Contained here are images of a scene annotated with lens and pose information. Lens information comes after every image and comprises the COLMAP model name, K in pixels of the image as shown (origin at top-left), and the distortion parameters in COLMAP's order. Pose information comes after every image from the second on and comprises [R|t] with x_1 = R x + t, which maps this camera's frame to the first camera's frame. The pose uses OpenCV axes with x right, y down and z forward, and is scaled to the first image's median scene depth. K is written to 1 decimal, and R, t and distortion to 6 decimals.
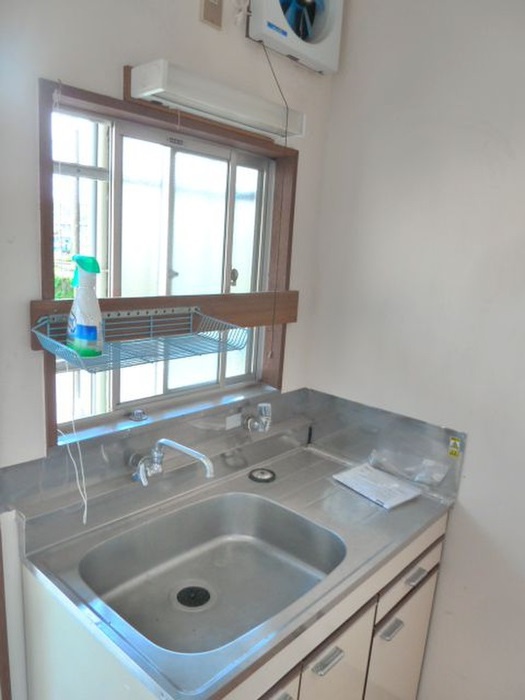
lens RADIAL K [[534.5, 0, 257.2], [0, 534.5, 354.2], [0, 0, 1]] dist [0.005296, -0.003042]
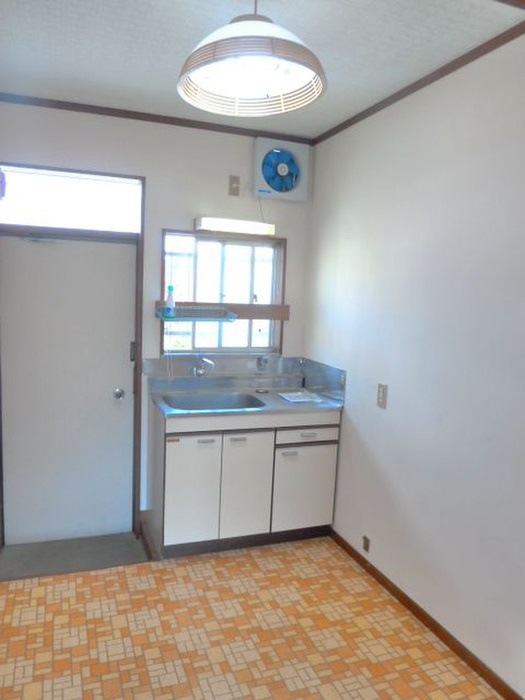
lens RADIAL K [[534.5, 0, 257.5], [0, 534.5, 348.0], [0, 0, 1]] dist [0.005296, -0.003042]
pose [[0.894267, 0.027387, -0.446695, 0.989259], [-0.077353, 0.992562, -0.094003, 0.277074], [0.440798, 0.118617, 0.889734, -0.945354]]
